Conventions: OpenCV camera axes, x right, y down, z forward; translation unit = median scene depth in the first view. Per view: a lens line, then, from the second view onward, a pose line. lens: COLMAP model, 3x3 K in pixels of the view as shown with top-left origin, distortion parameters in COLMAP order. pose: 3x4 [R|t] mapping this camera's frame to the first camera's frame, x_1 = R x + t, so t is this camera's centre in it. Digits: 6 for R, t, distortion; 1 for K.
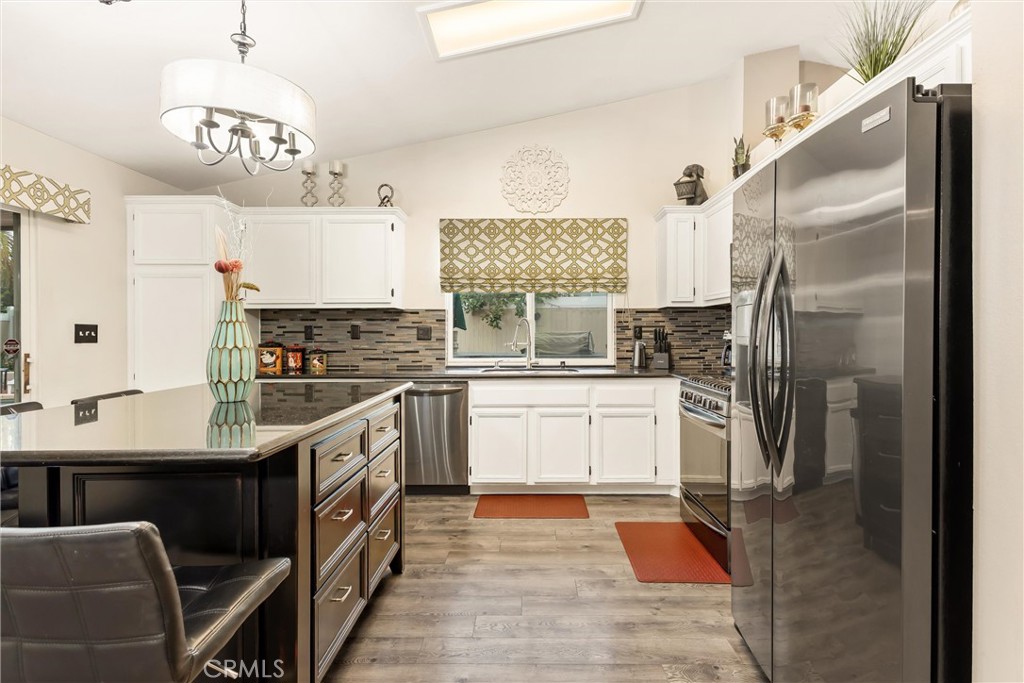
lens RADIAL K [[501.2, 0, 510.9], [0, 501.2, 333.5], [0, 0, 1]] dist [0.011660, 0.000776]
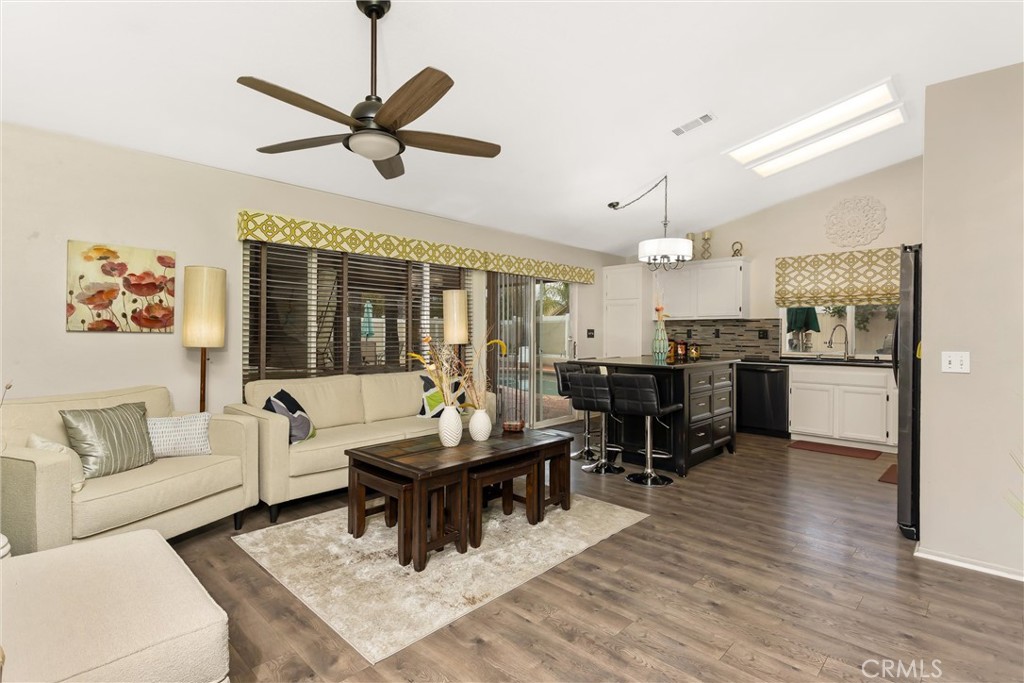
lens RADIAL K [[501.2, 0, 519.6], [0, 501.2, 337.2], [0, 0, 1]] dist [0.011660, 0.000776]
pose [[0.757623, 0.010653, -0.652605, 0.274328], [-0.007631, 0.999943, 0.007463, 0.002007], [0.652648, -0.000674, 0.757661, -0.670444]]
